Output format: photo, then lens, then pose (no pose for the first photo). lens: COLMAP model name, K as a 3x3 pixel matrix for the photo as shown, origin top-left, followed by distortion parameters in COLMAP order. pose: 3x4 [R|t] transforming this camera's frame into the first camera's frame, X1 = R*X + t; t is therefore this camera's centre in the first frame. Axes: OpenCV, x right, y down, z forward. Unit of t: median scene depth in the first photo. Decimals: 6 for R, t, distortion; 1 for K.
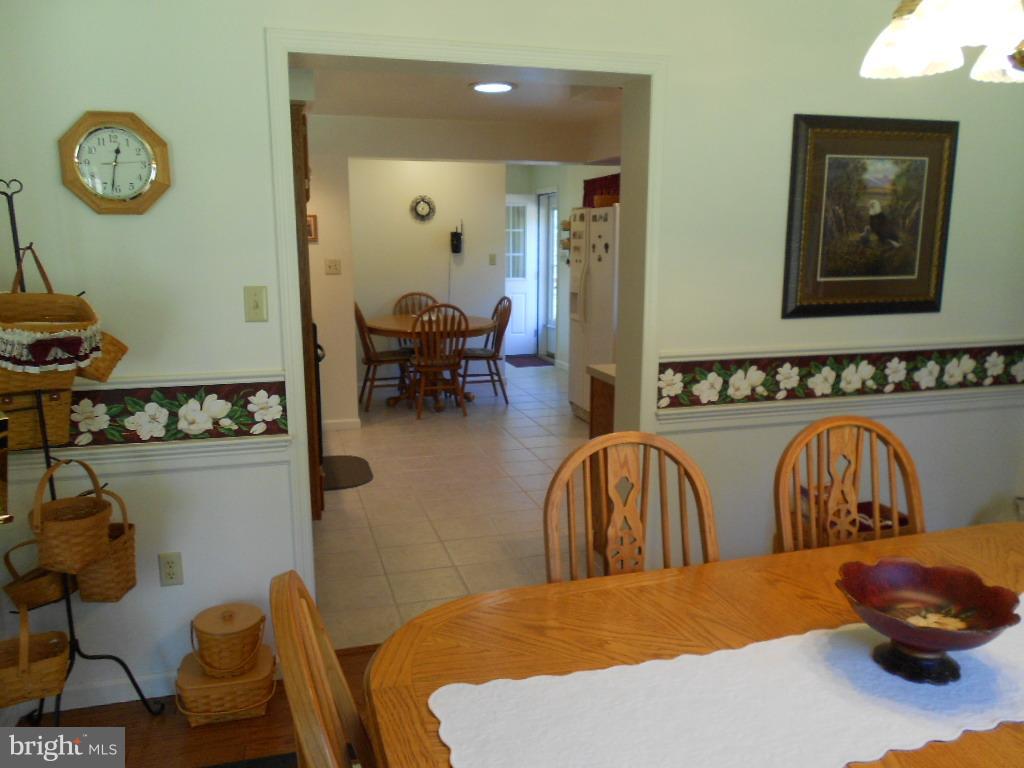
lens RADIAL K [[794.1, 0, 507.8], [0, 794.1, 383.0], [0, 0, 1]] dist [-0.011345, -0.005244]
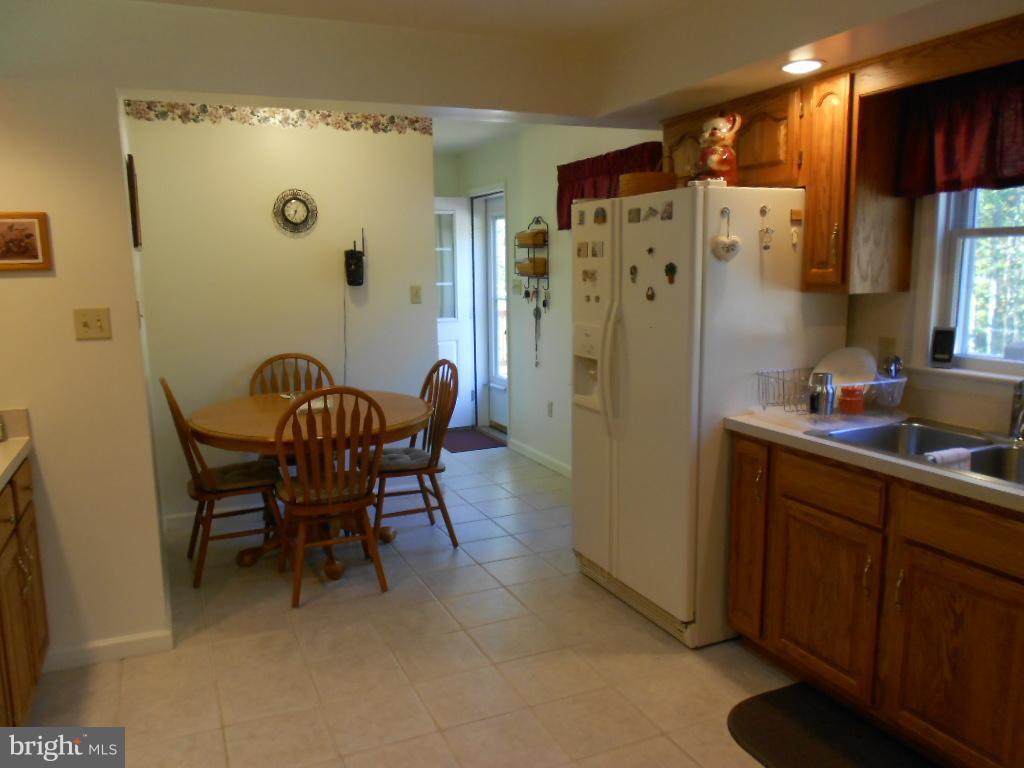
lens RADIAL K [[794.1, 0, 504.1], [0, 794.1, 388.8], [0, 0, 1]] dist [-0.011345, -0.005244]
pose [[0.992014, -0.035296, 0.121090, -0.030940], [0.038055, 0.999064, -0.020552, -0.073961], [-0.120251, 0.024996, 0.992429, 0.420290]]
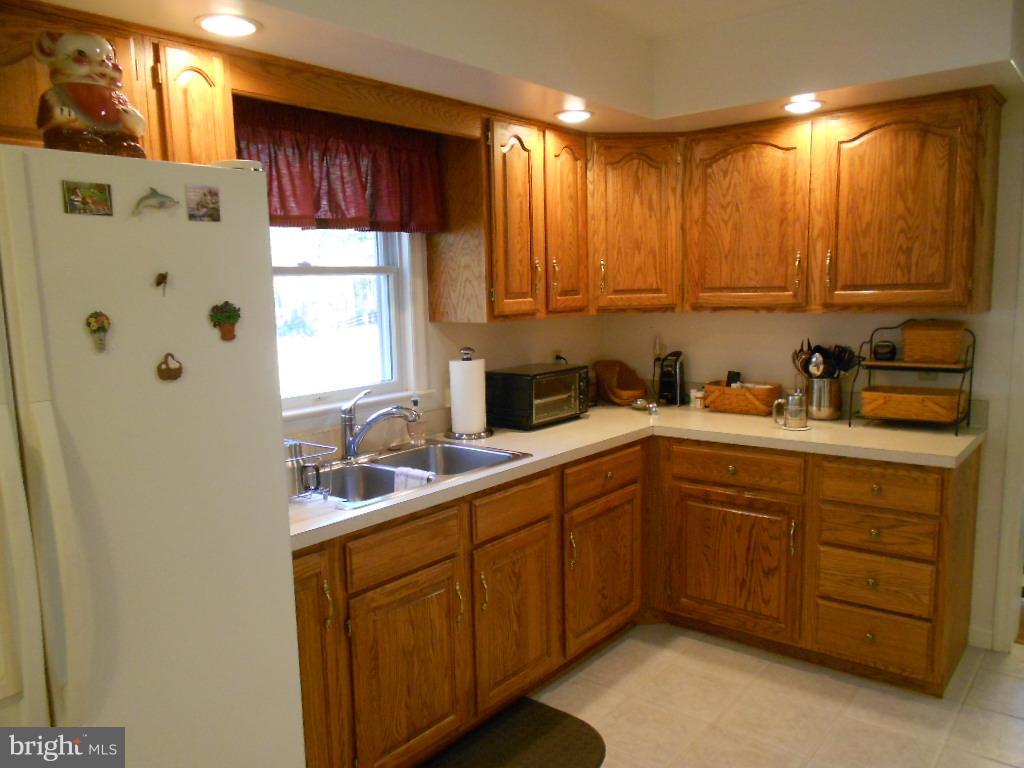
lens RADIAL K [[794.1, 0, 508.8], [0, 794.1, 391.9], [0, 0, 1]] dist [-0.011345, -0.005244]
pose [[-0.578336, -0.096603, 0.810059, -0.116211], [0.164250, 0.958842, 0.231611, -0.153623], [-0.799093, 0.267001, -0.538666, 0.851860]]
